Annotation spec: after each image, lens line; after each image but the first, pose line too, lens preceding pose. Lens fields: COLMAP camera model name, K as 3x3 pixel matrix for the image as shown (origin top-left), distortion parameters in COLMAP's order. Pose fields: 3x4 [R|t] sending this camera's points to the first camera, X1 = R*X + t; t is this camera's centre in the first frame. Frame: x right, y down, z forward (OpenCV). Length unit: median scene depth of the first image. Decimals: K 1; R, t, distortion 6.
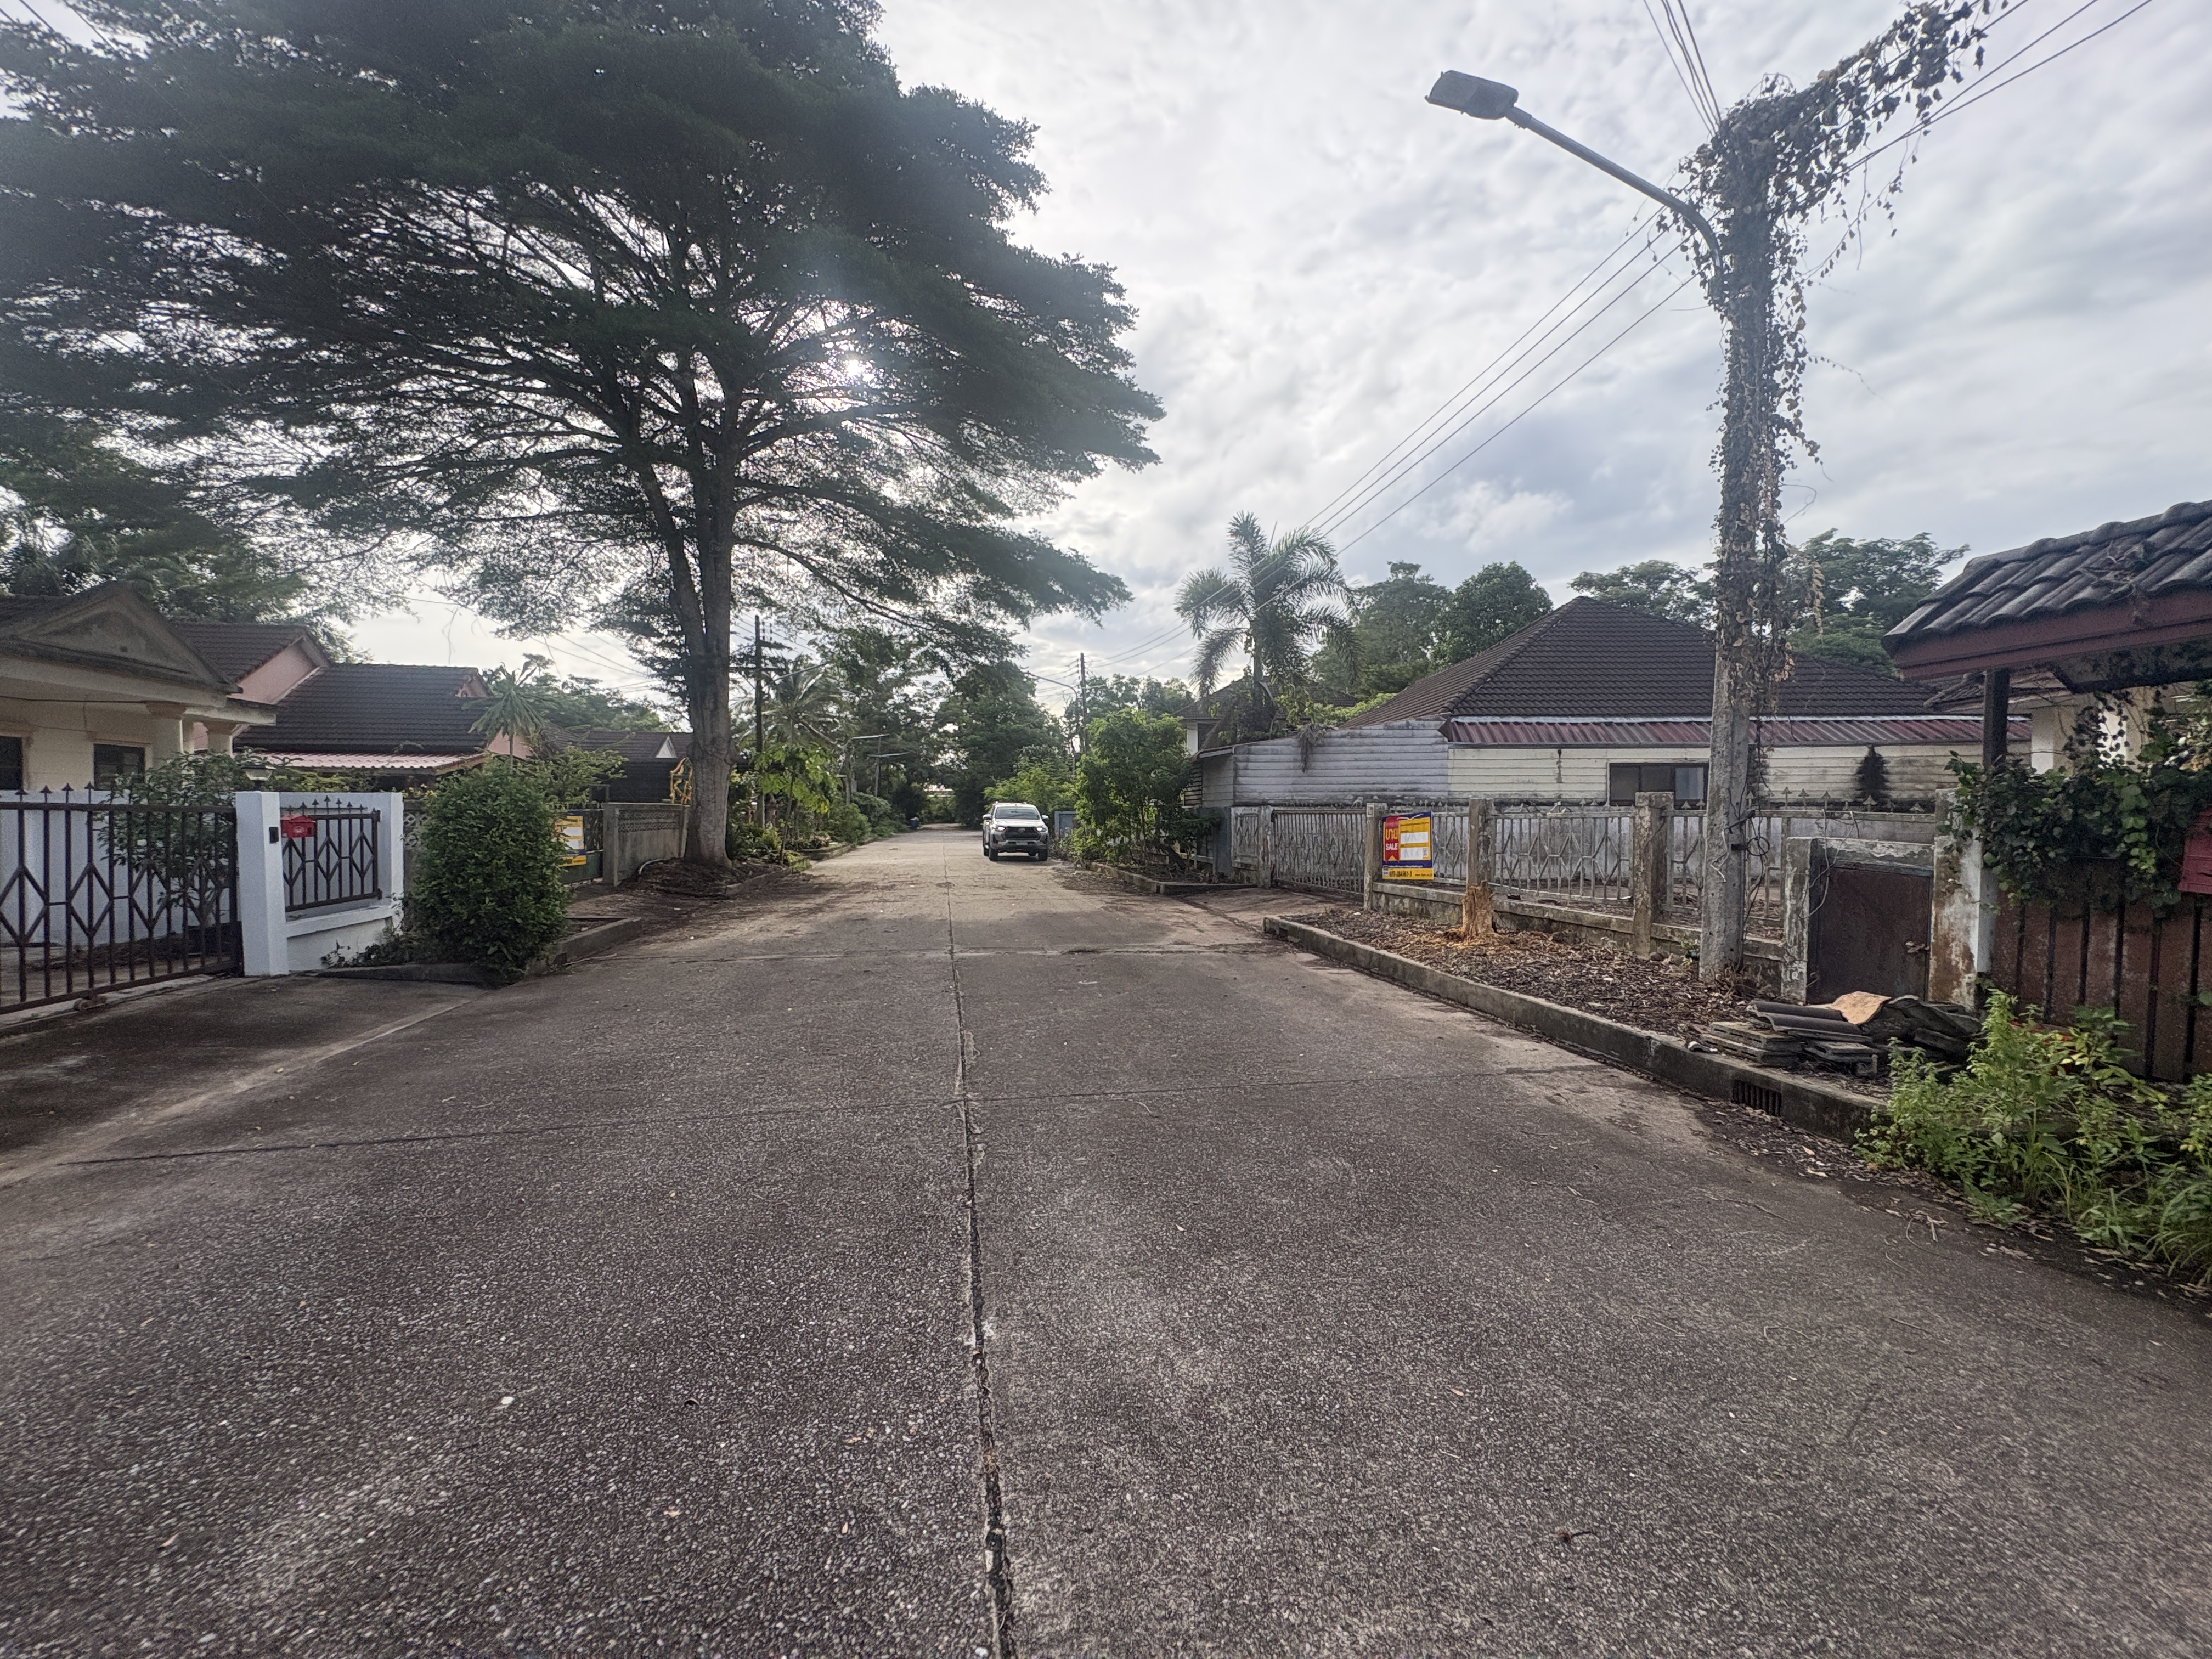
lens RADIAL K [[890.3, 0, 1103.3], [0, 890.3, 835.9], [0, 0, 1]] dist [0.003451, -0.000163]
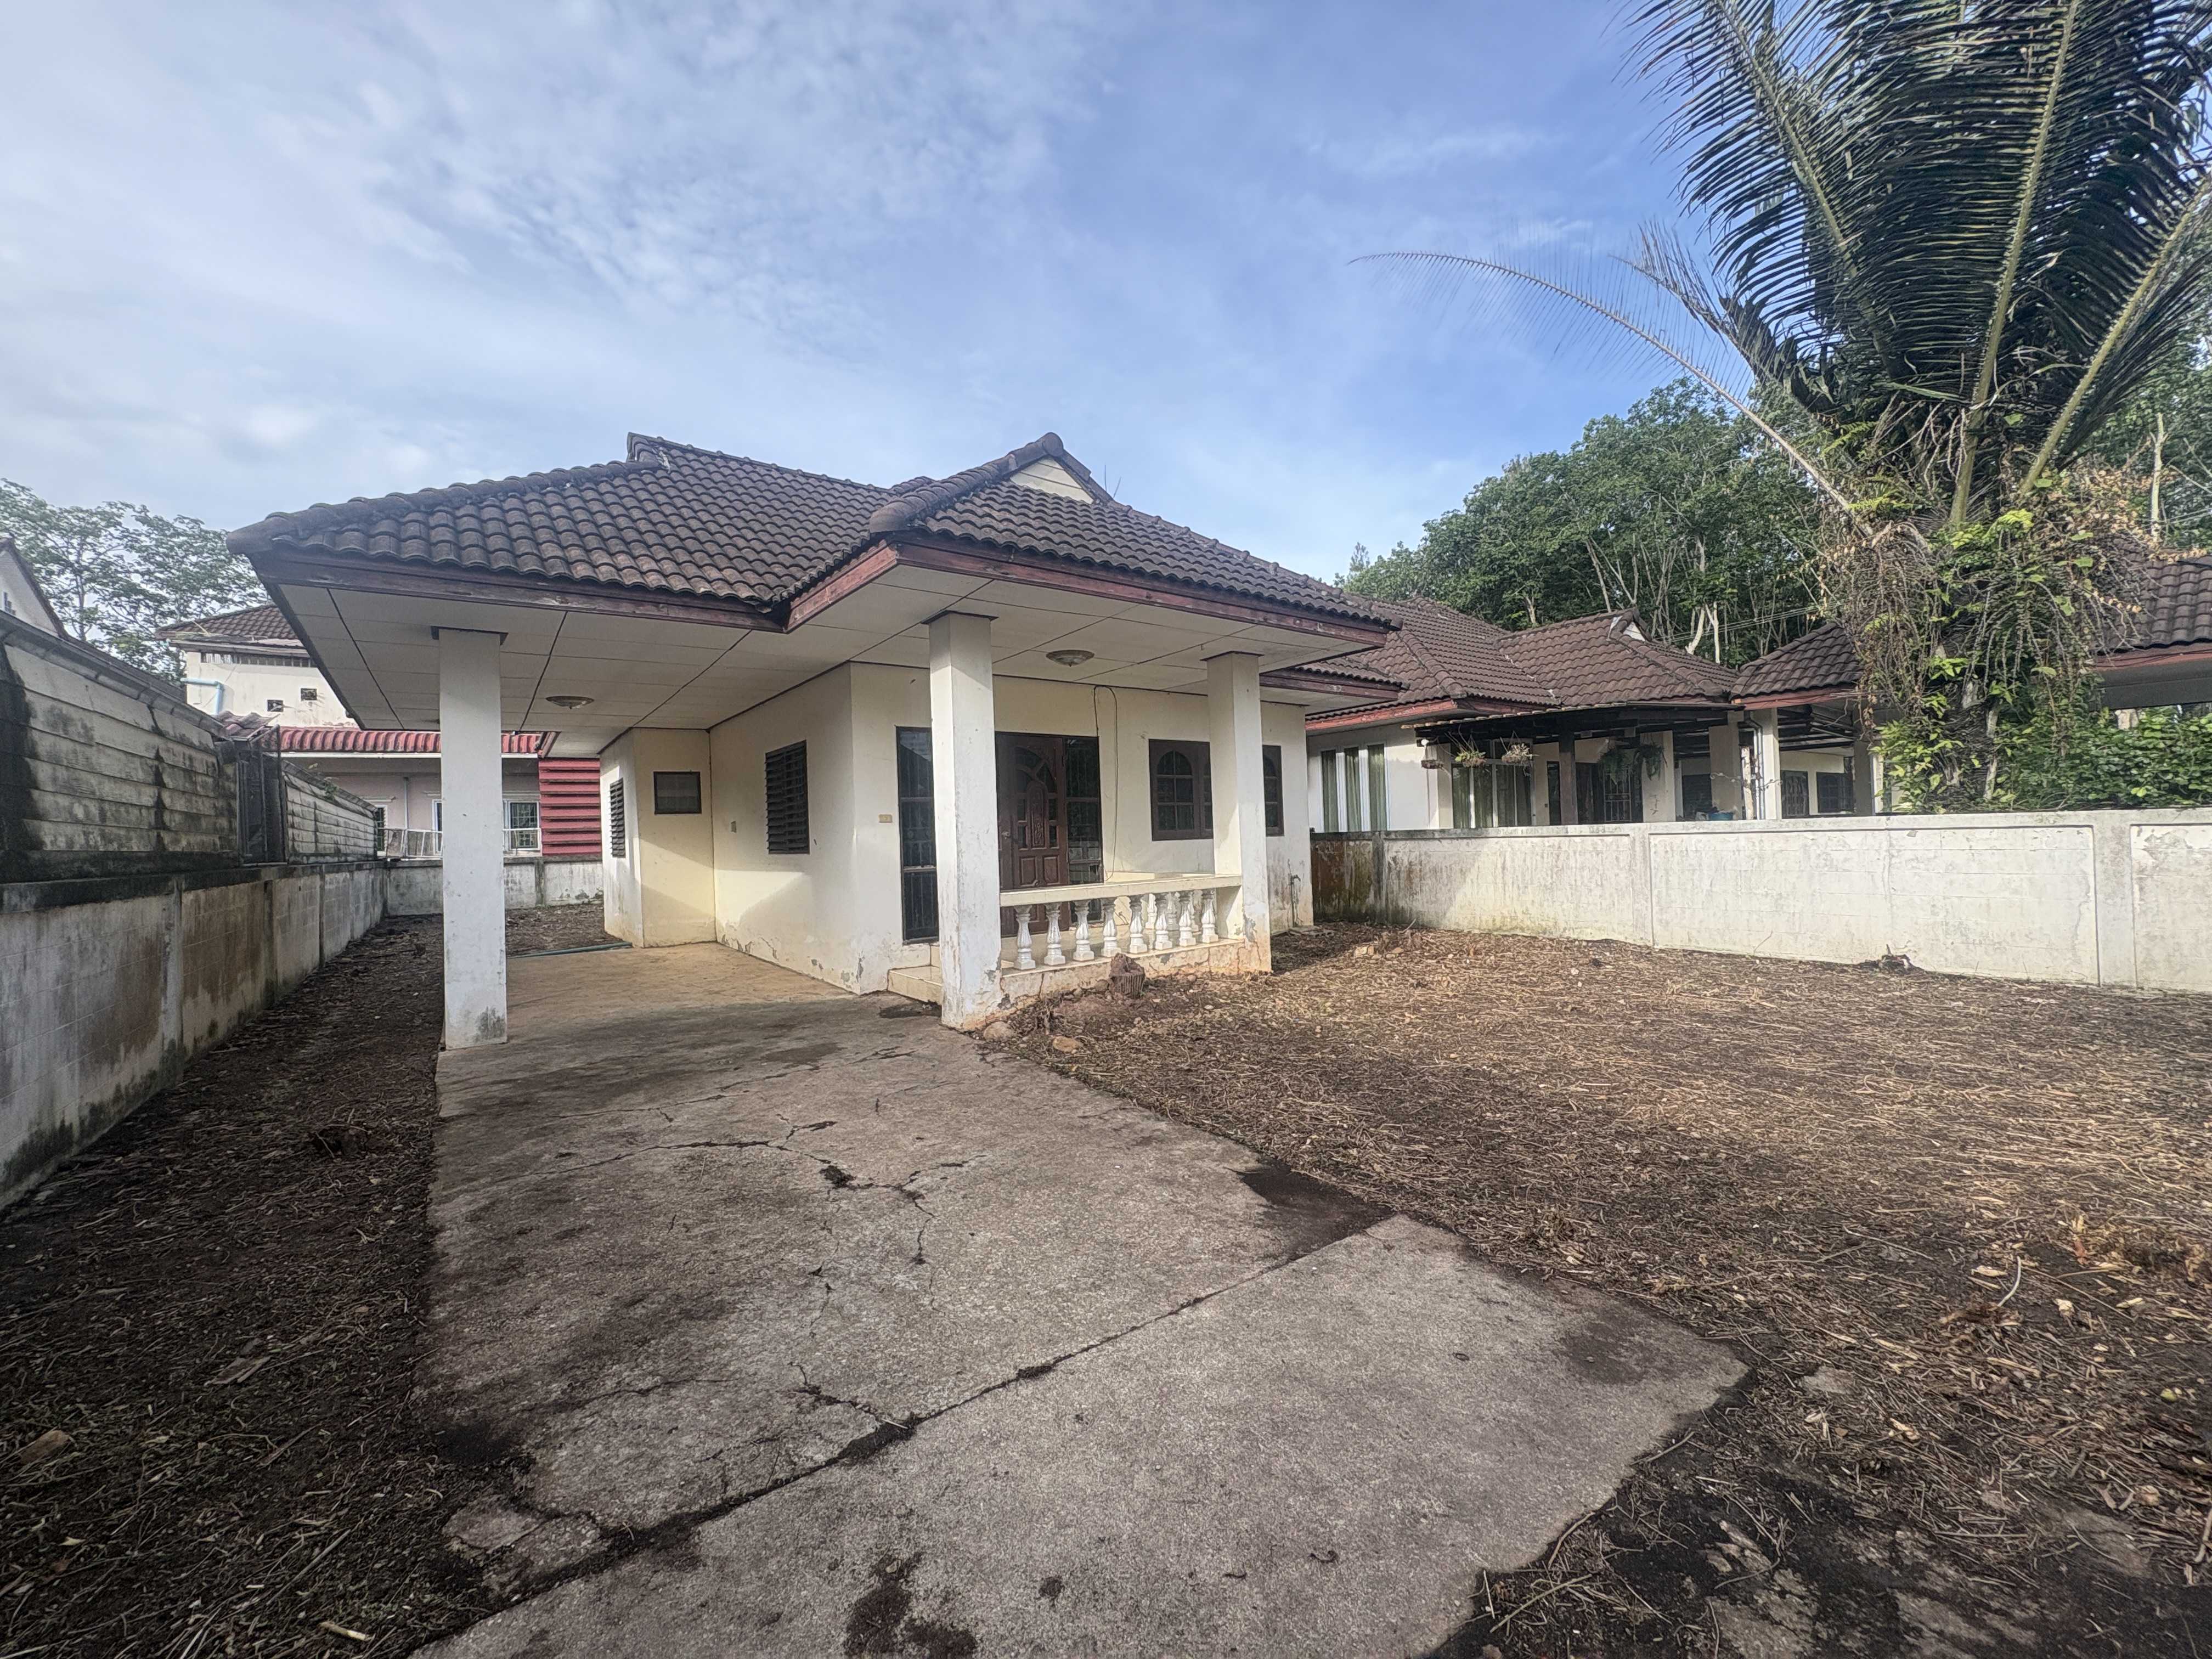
lens RADIAL K [[890.3, 0, 1111.3], [0, 890.3, 828.4], [0, 0, 1]] dist [0.003451, -0.000163]
pose [[-0.614156, 0.025943, 0.788758, 0.470691], [0.052247, 0.998603, 0.007836, -0.033444], [-0.787453, 0.046023, -0.614654, 0.895779]]
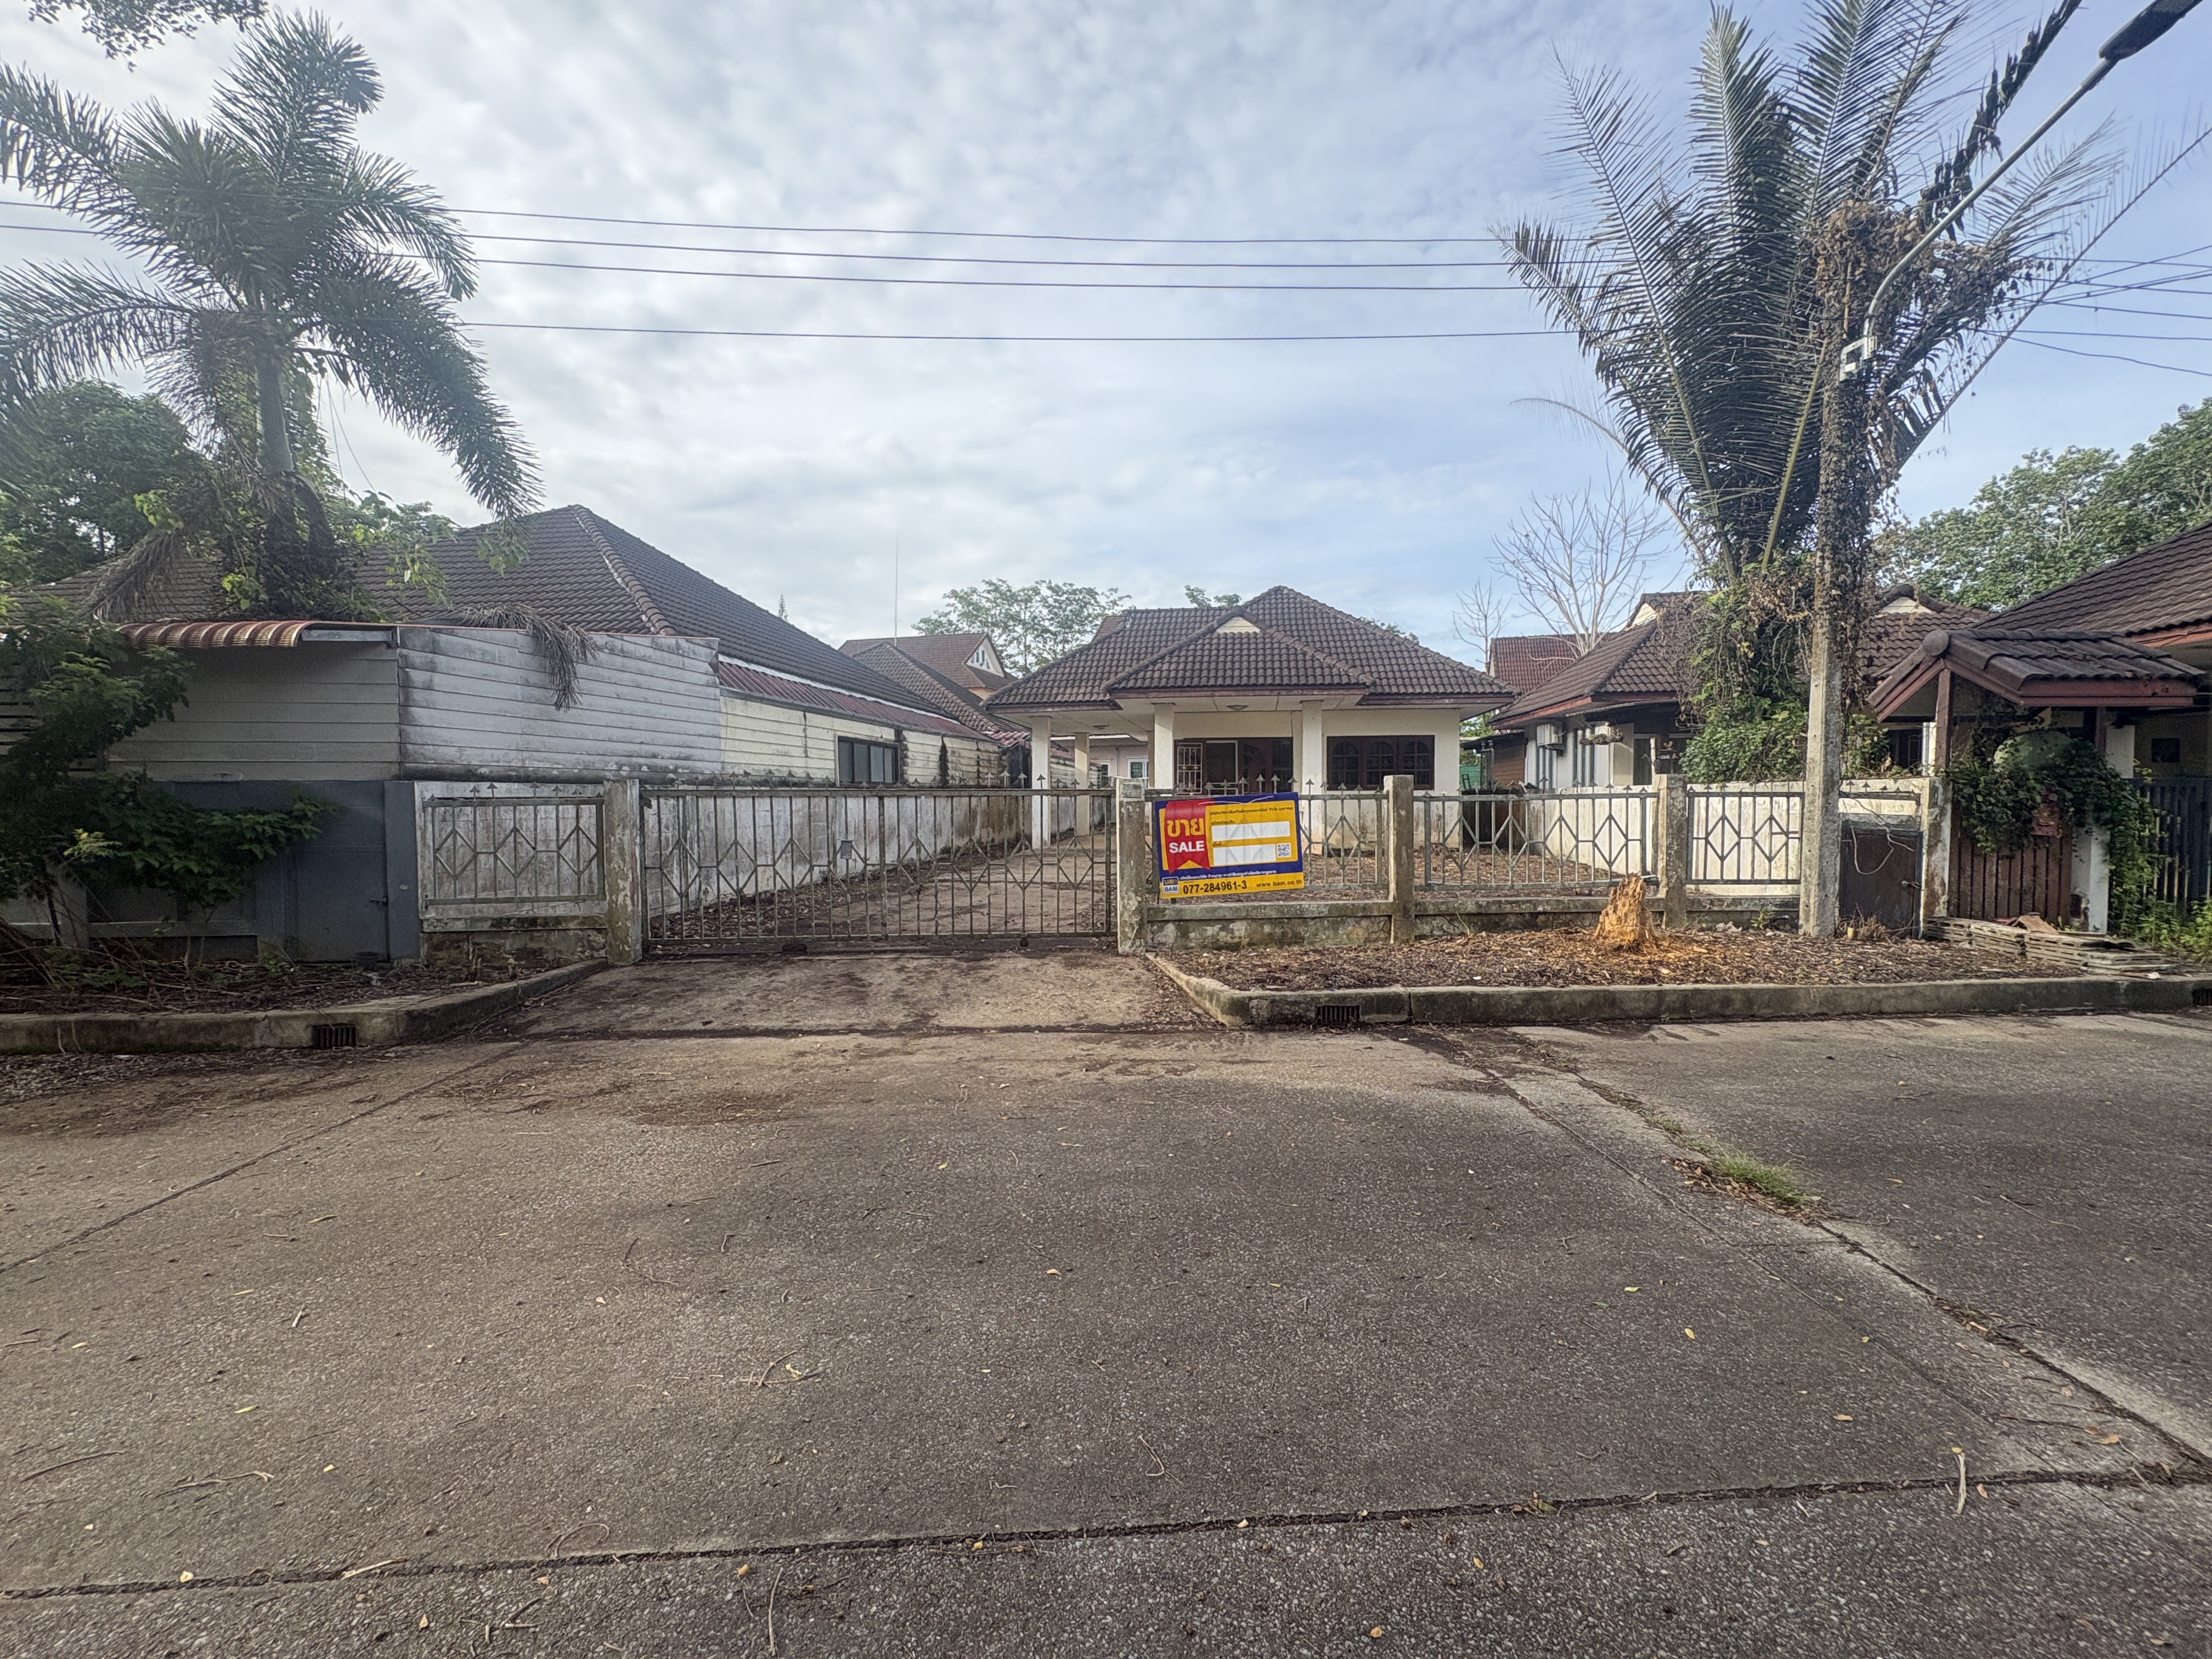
lens RADIAL K [[890.3, 0, 1099.7], [0, 890.3, 823.5], [0, 0, 1]] dist [0.003451, -0.000163]
pose [[0.127278, -0.029424, 0.991431, -0.211460], [0.028496, 0.999256, 0.025998, -0.015306], [-0.991458, 0.024943, 0.128022, 0.654347]]
